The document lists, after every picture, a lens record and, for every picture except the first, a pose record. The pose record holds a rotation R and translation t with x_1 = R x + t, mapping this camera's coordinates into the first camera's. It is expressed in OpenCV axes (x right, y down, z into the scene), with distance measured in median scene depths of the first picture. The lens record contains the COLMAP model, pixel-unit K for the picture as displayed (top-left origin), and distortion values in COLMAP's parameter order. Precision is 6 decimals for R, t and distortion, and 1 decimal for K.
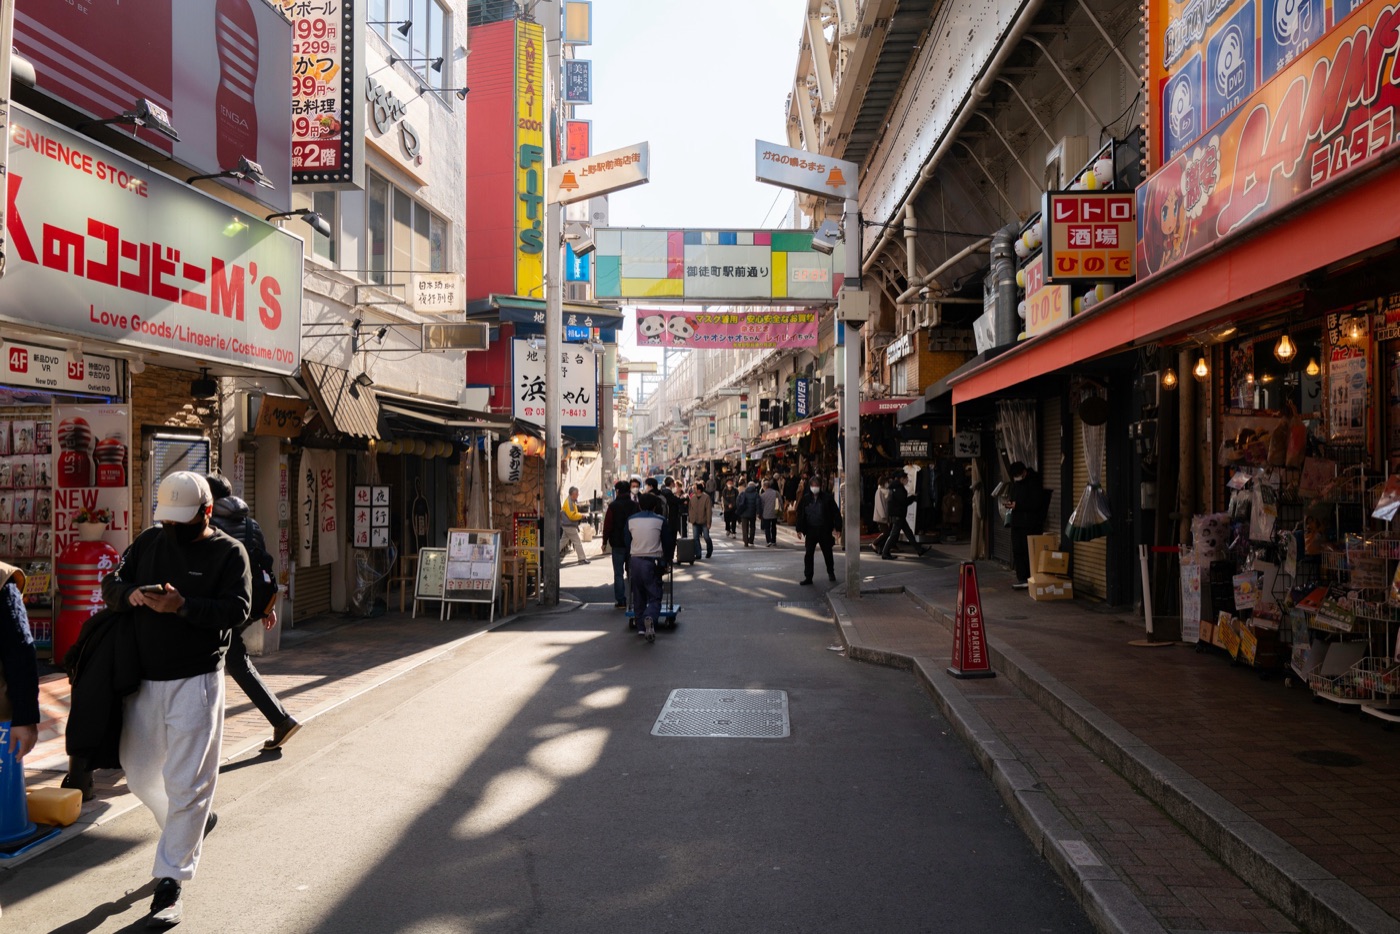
lens RADIAL K [[1061.3, 0, 700.0], [0, 1061.3, 467.0], [0, 0, 1]] dist [-0.009012, -0.003168]
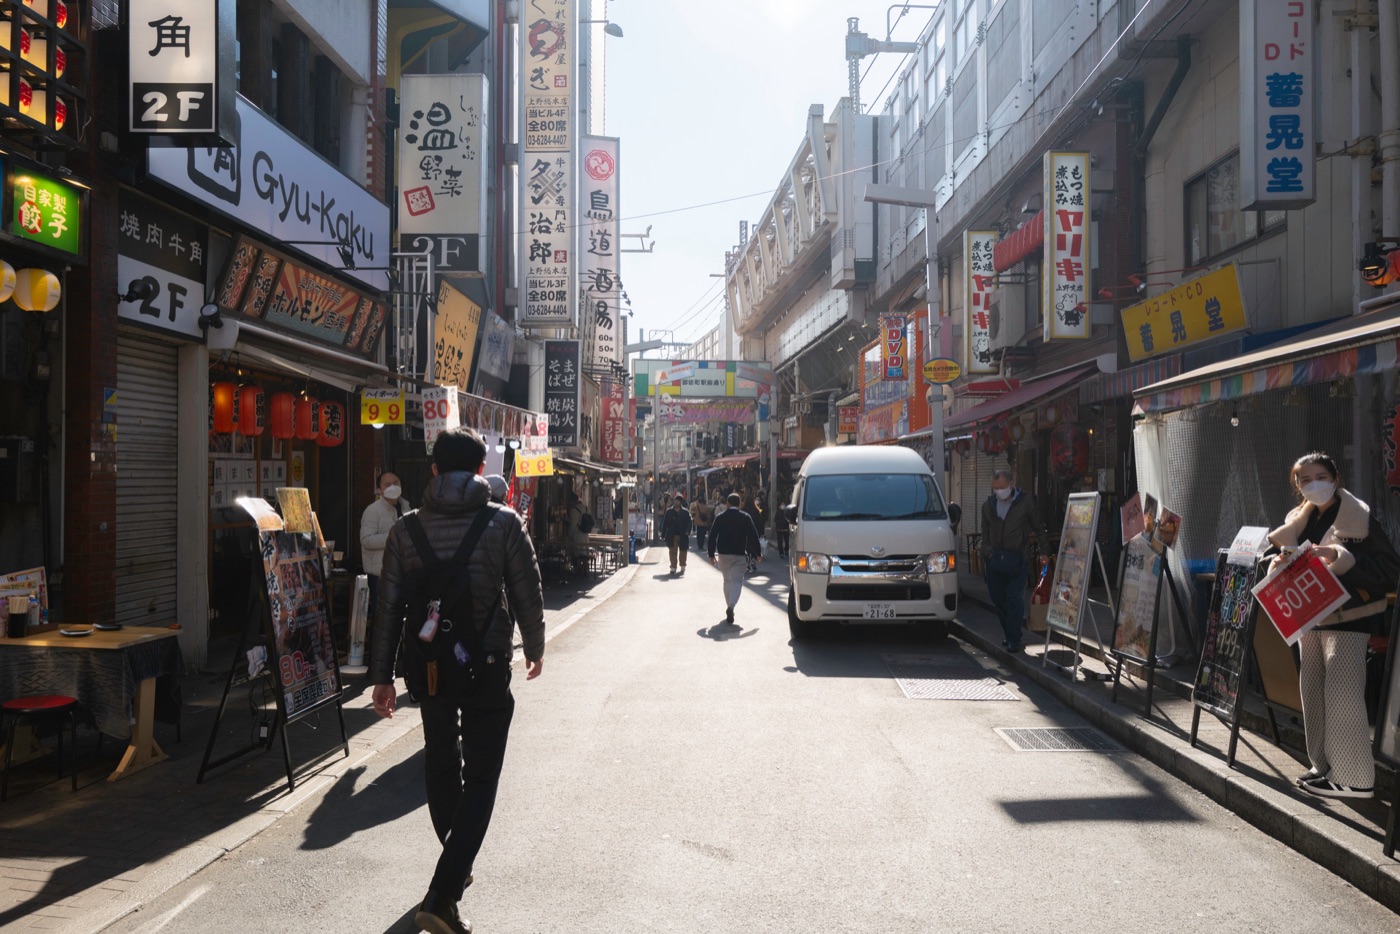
lens RADIAL K [[1061.3, 0, 700.0], [0, 1061.3, 467.0], [0, 0, 1]] dist [-0.009012, -0.003168]
pose [[0.995044, 0.001168, 0.099428, -0.167965], [-0.000946, 0.999997, -0.002280, -0.027004], [-0.099431, 0.002174, 0.995042, -0.892809]]
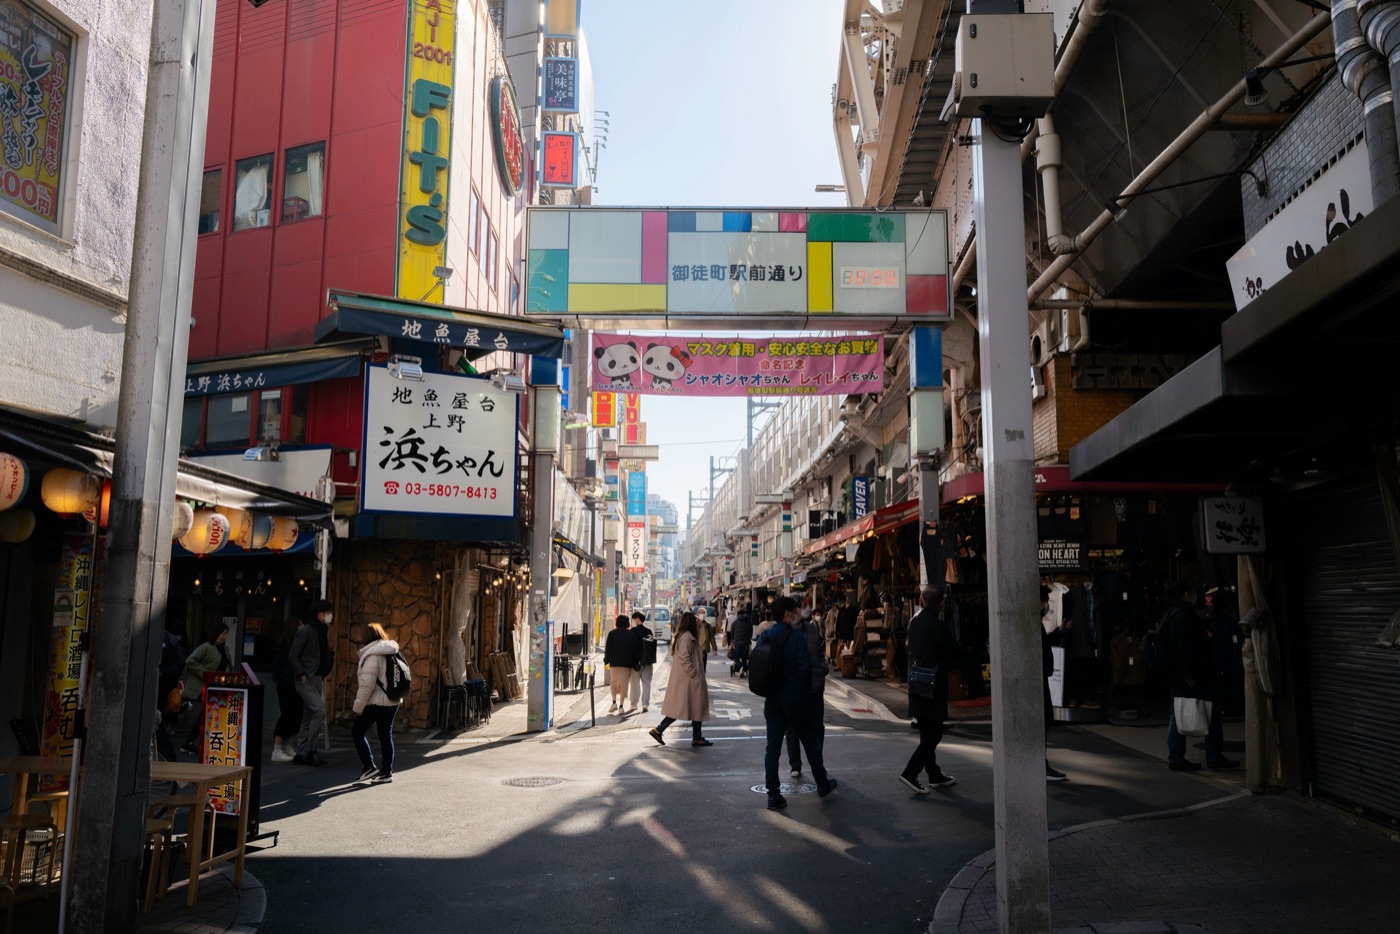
lens RADIAL K [[1061.3, 0, 700.0], [0, 1061.3, 467.0], [0, 0, 1]] dist [-0.009012, -0.003168]
pose [[0.998418, -0.001201, -0.056209, 0.038729], [-0.005807, 0.992222, -0.124349, 0.007865], [0.055921, 0.124479, 0.990645, 0.385998]]
